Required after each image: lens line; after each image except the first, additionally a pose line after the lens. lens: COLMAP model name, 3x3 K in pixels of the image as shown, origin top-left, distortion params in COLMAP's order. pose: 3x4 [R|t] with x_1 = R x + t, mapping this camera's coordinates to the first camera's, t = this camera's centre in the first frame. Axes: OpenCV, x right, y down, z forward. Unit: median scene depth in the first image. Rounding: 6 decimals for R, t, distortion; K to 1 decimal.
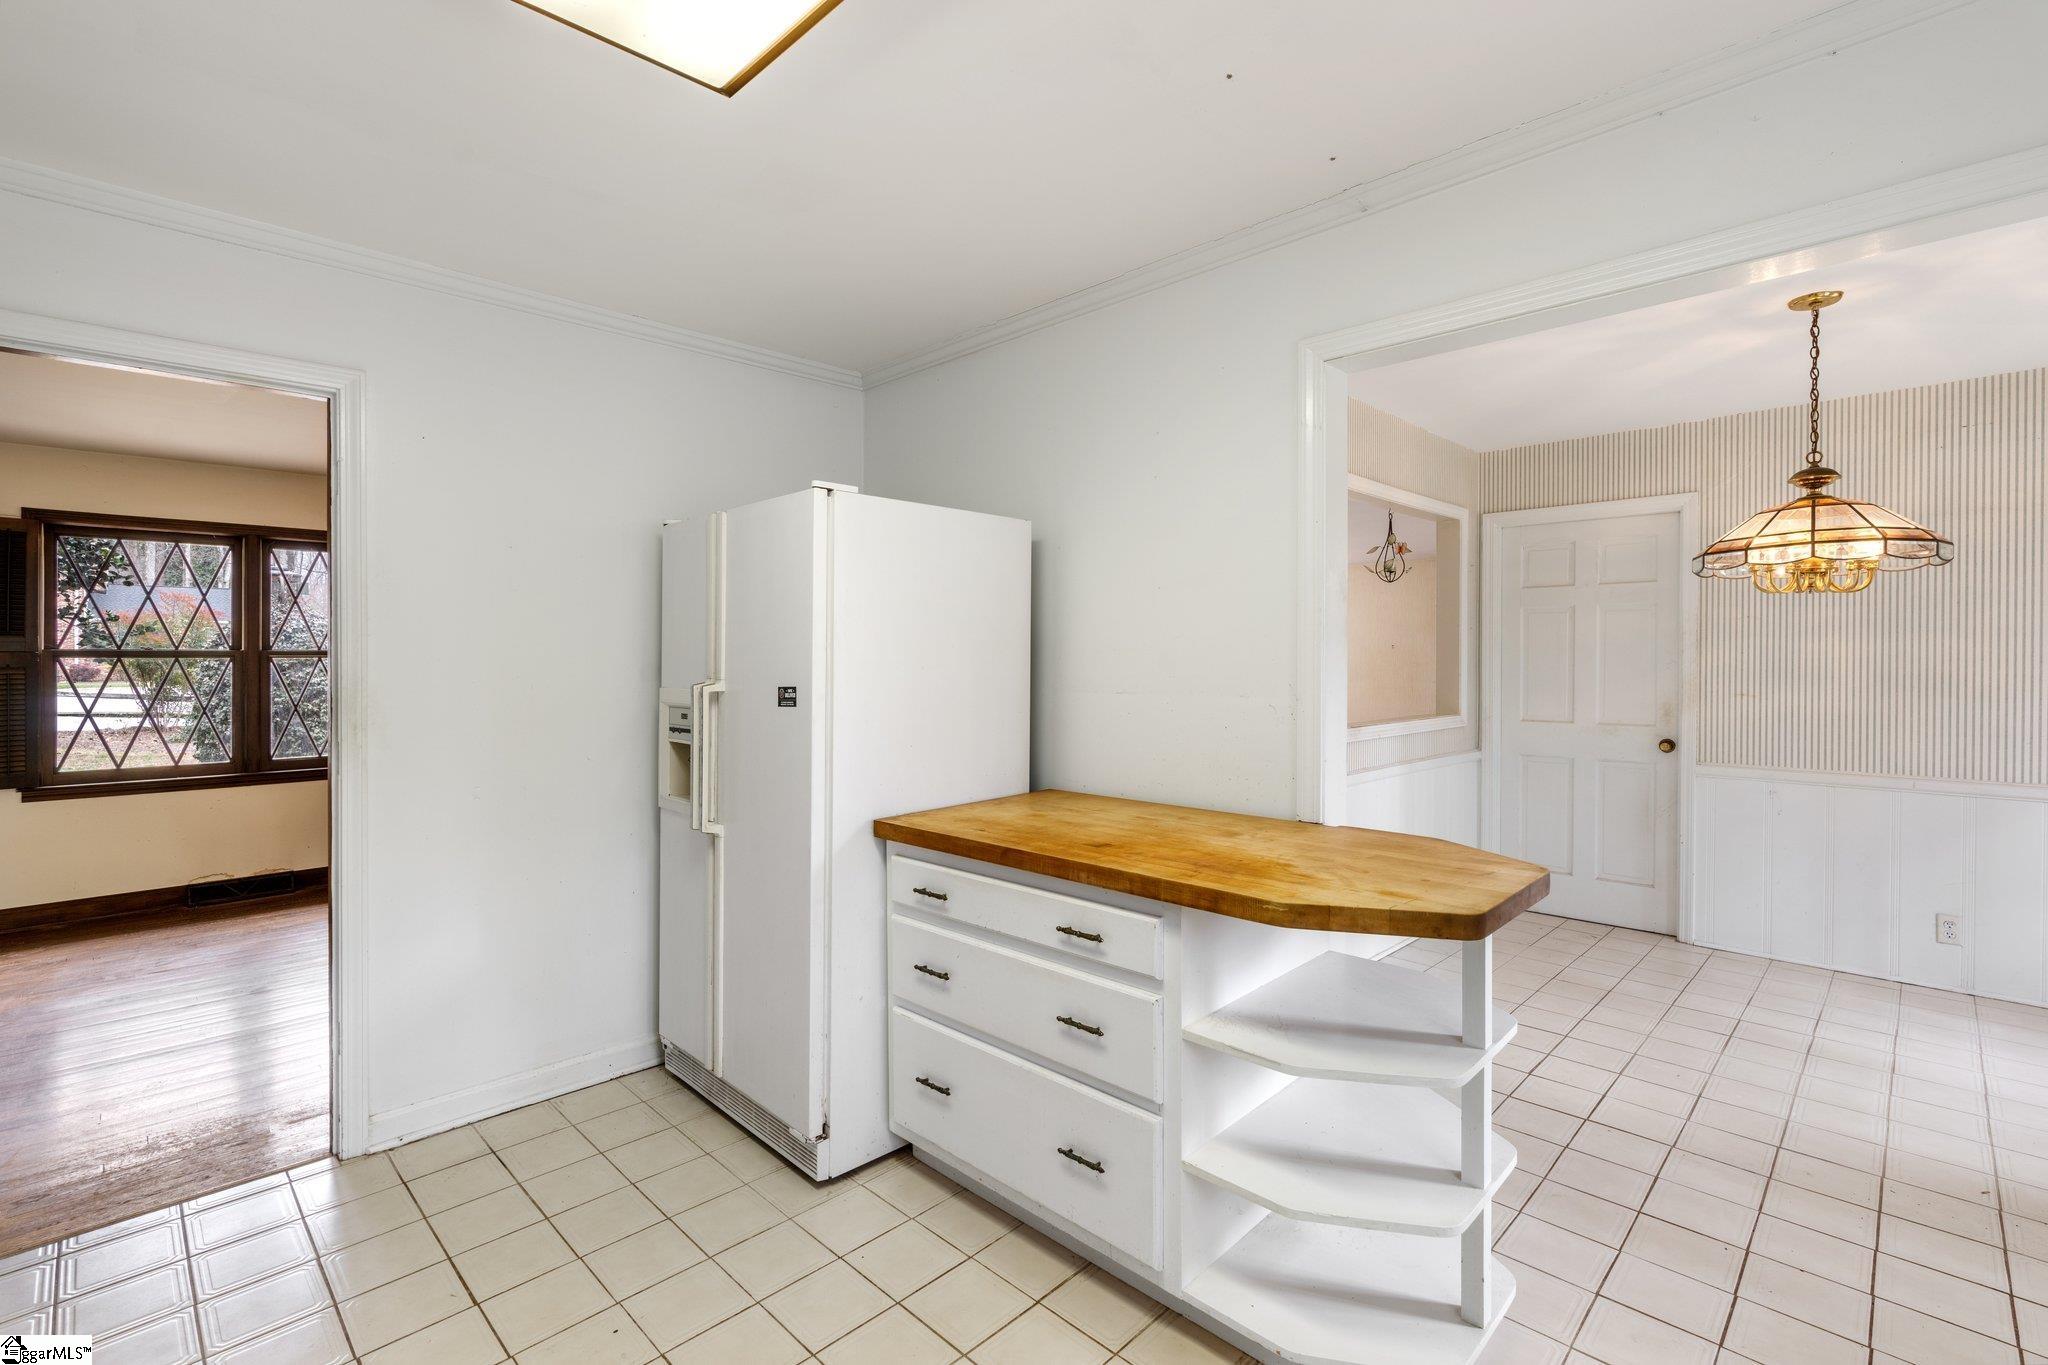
lens RADIAL K [[916.5, 0, 1016.6], [0, 916.5, 673.6], [0, 0, 1]] dist [-0.008366, 0.002310]
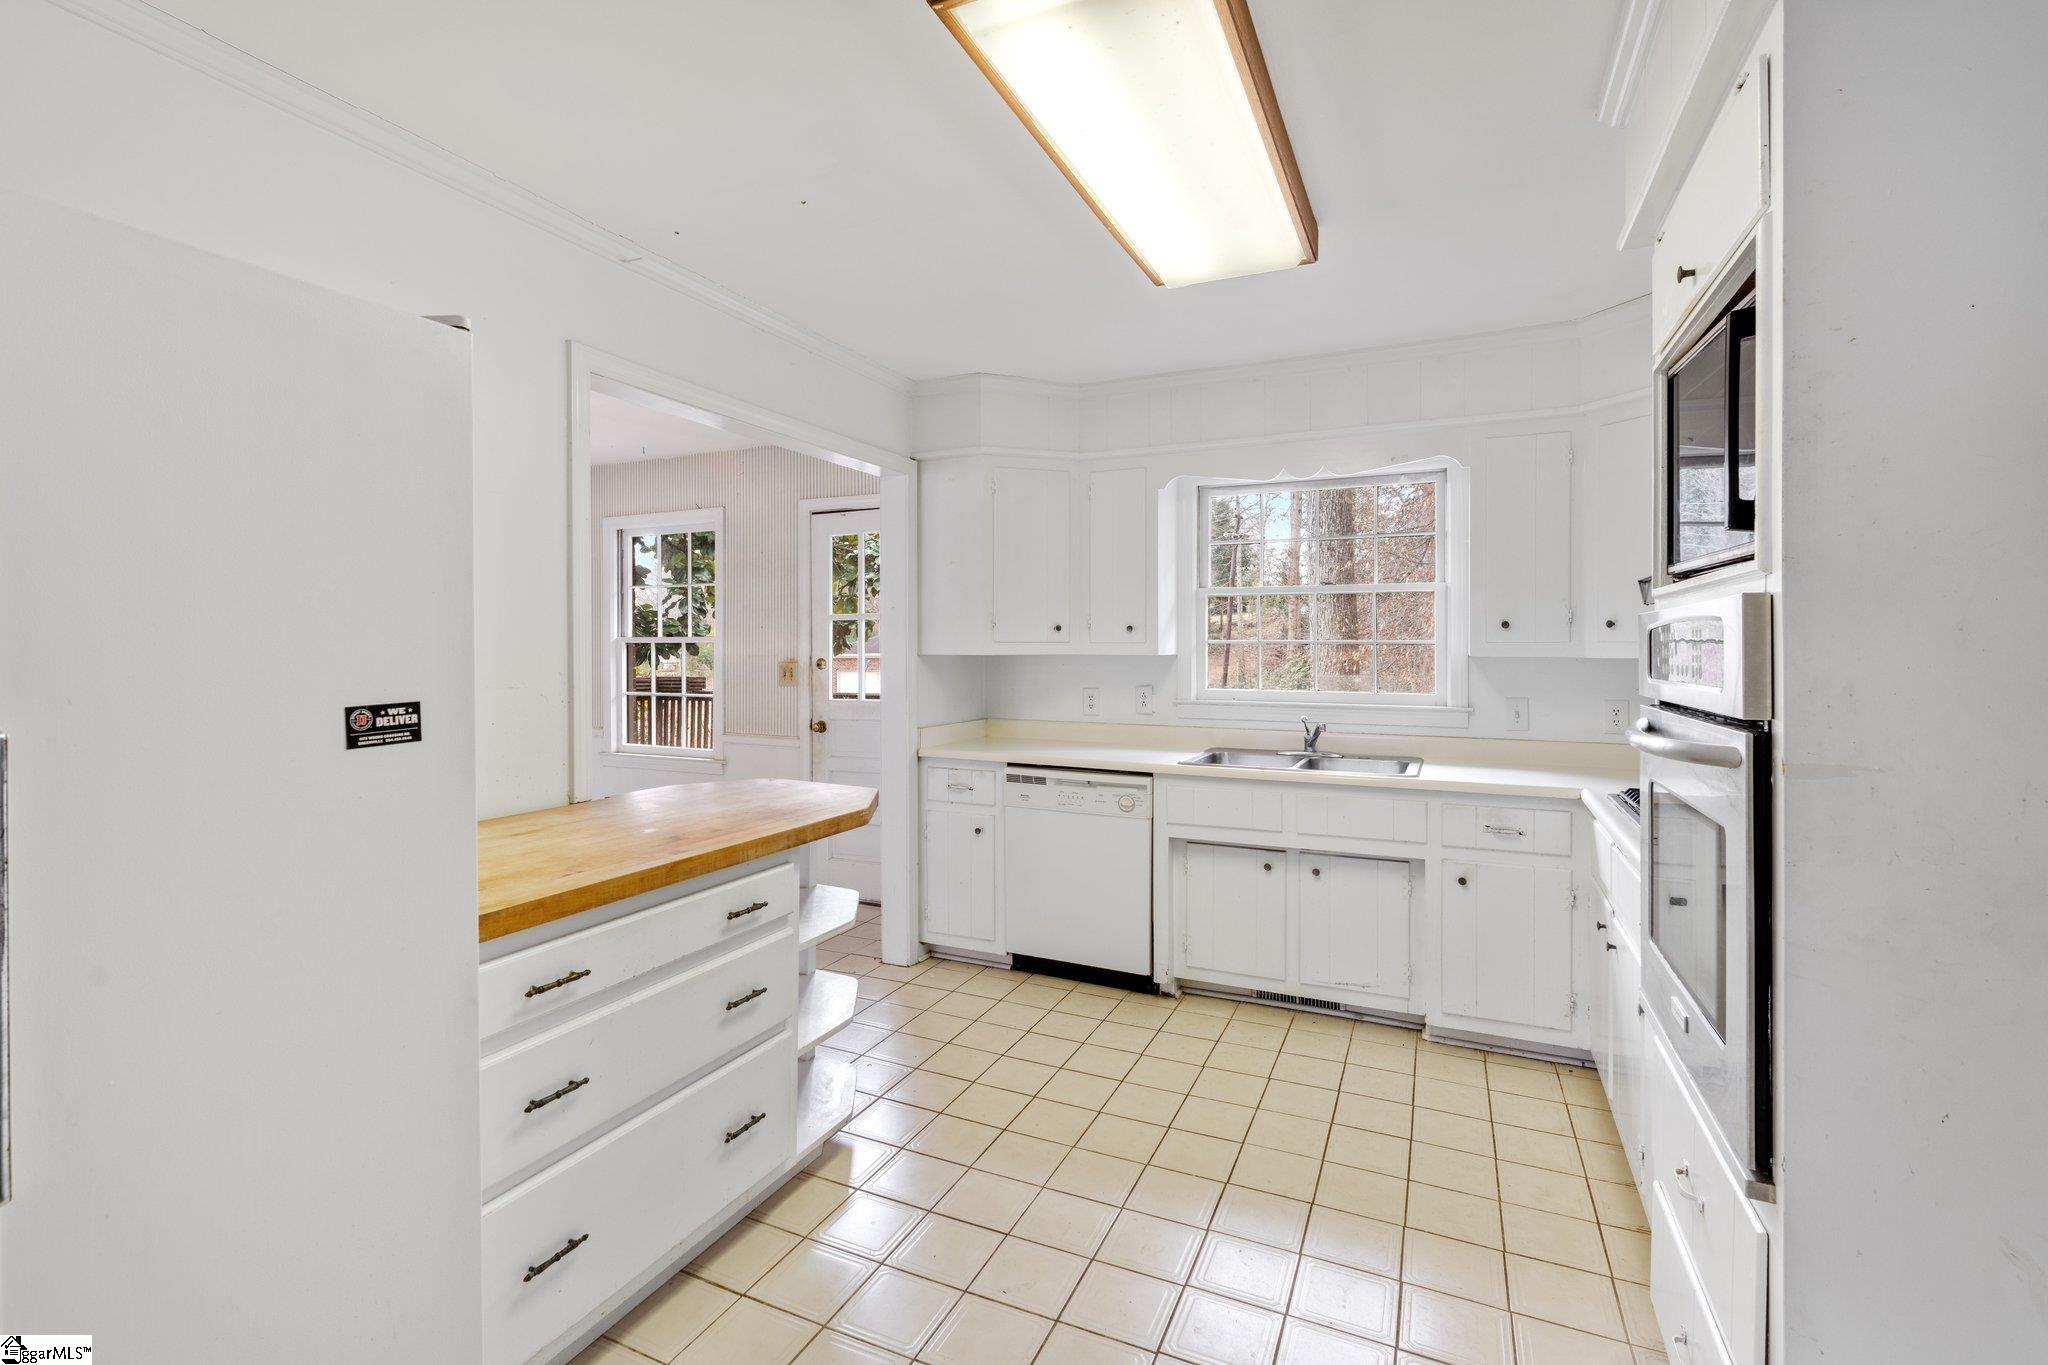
lens RADIAL K [[916.5, 0, 1036.6], [0, 916.5, 665.4], [0, 0, 1]] dist [-0.008366, 0.002310]
pose [[-0.351934, -0.016820, 0.935874, -0.666587], [0.014462, 0.999621, 0.023404, -0.010248], [-0.935913, 0.021771, -0.351558, 0.685118]]
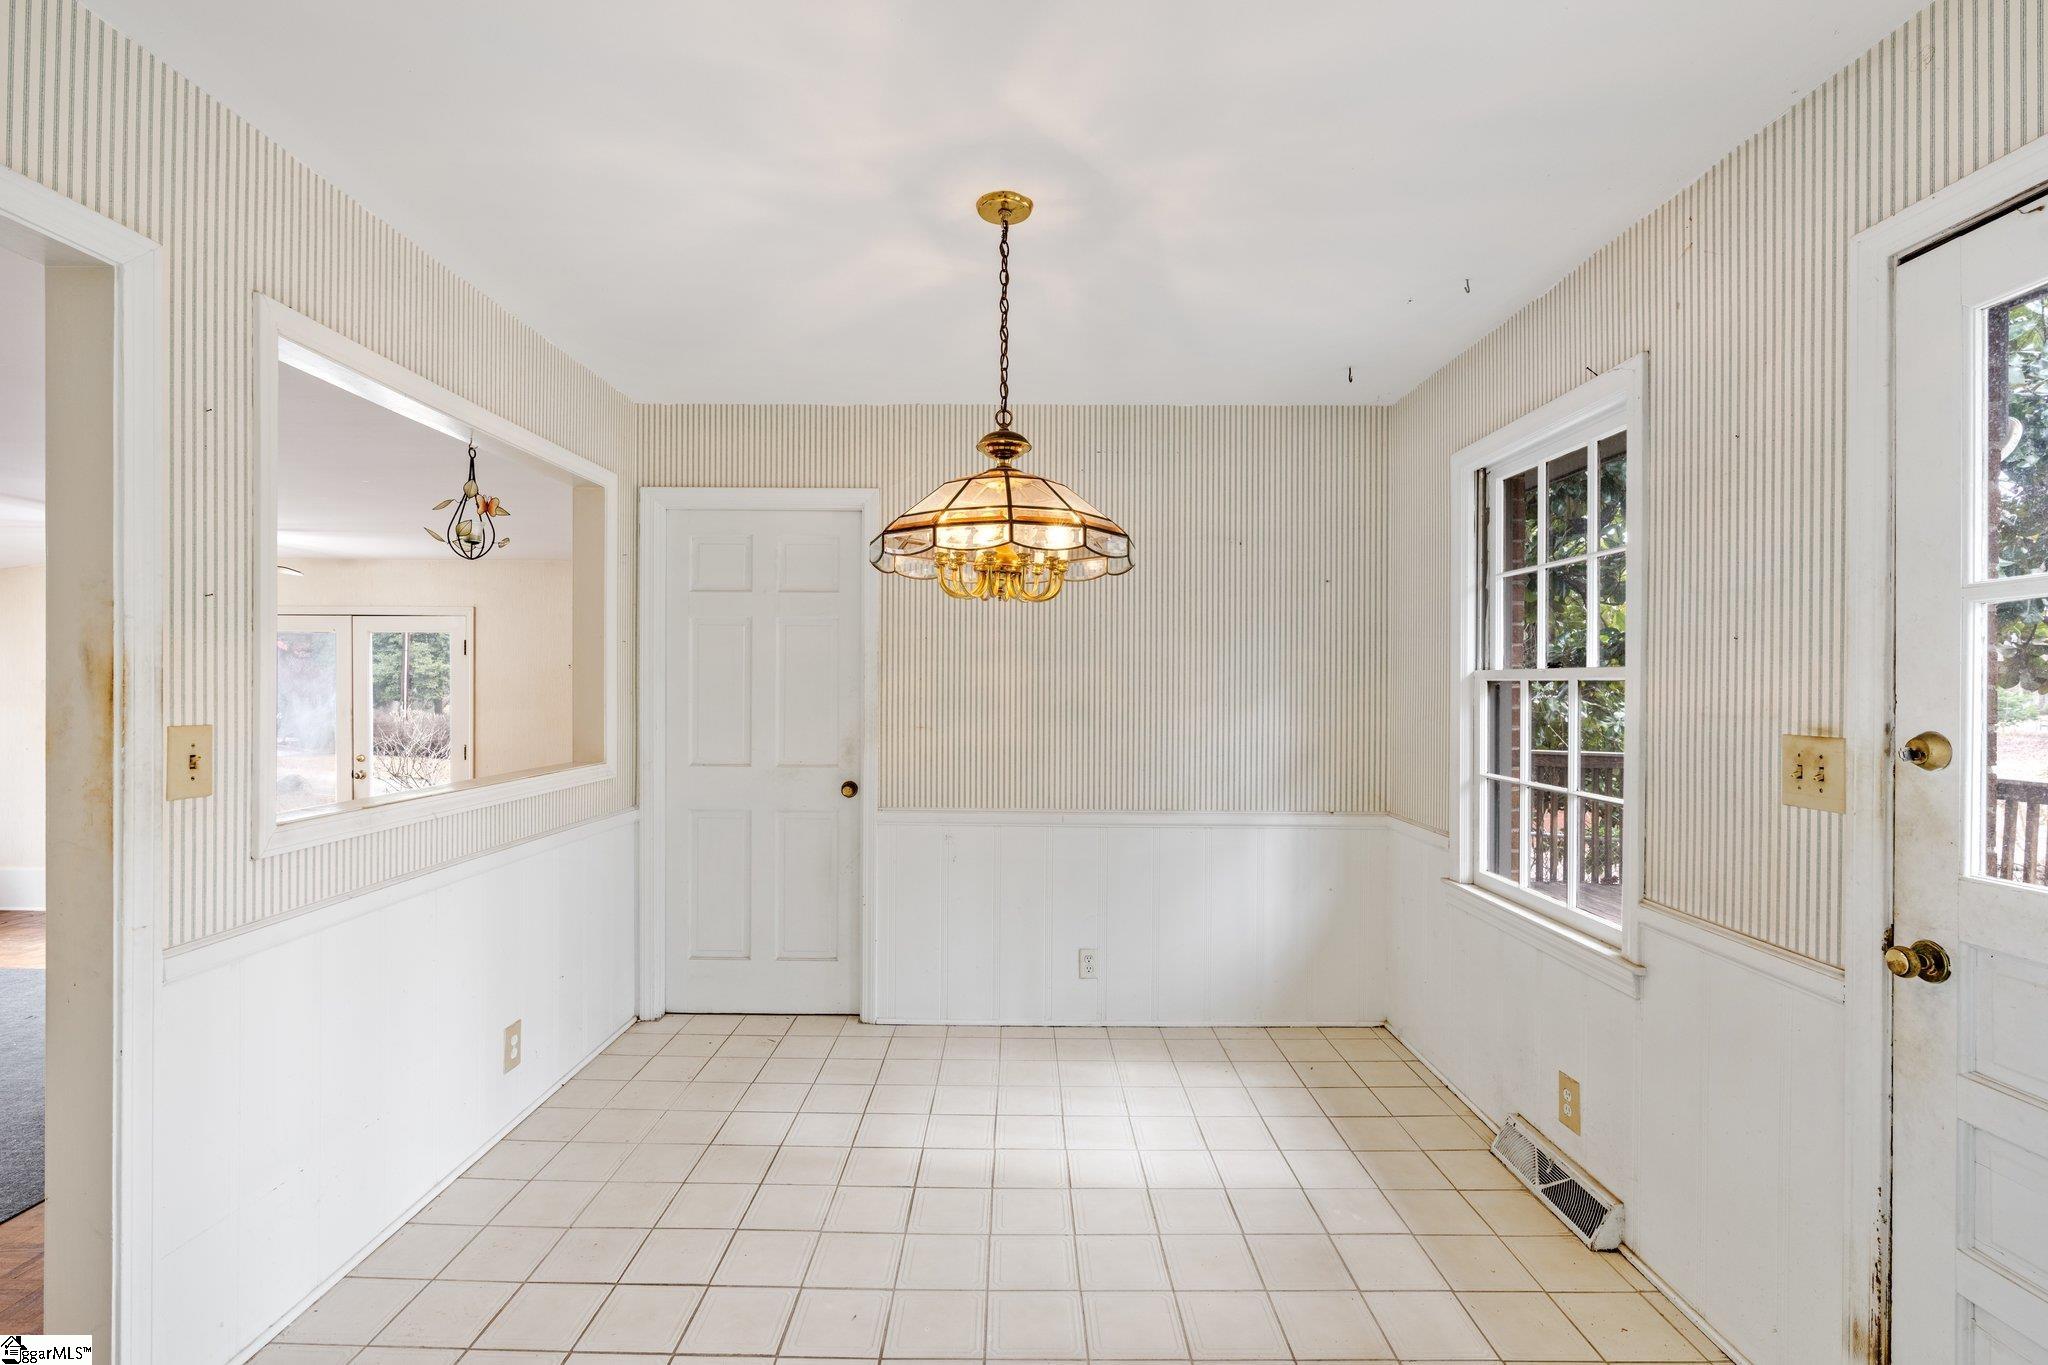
lens RADIAL K [[916.5, 0, 1015.6], [0, 916.5, 684.8], [0, 0, 1]] dist [-0.008366, 0.002310]
pose [[0.707445, 0.005230, 0.706749, 0.351703], [0.003138, 0.999940, -0.010540, -0.011428], [-0.706761, 0.009674, 0.707386, 0.462515]]
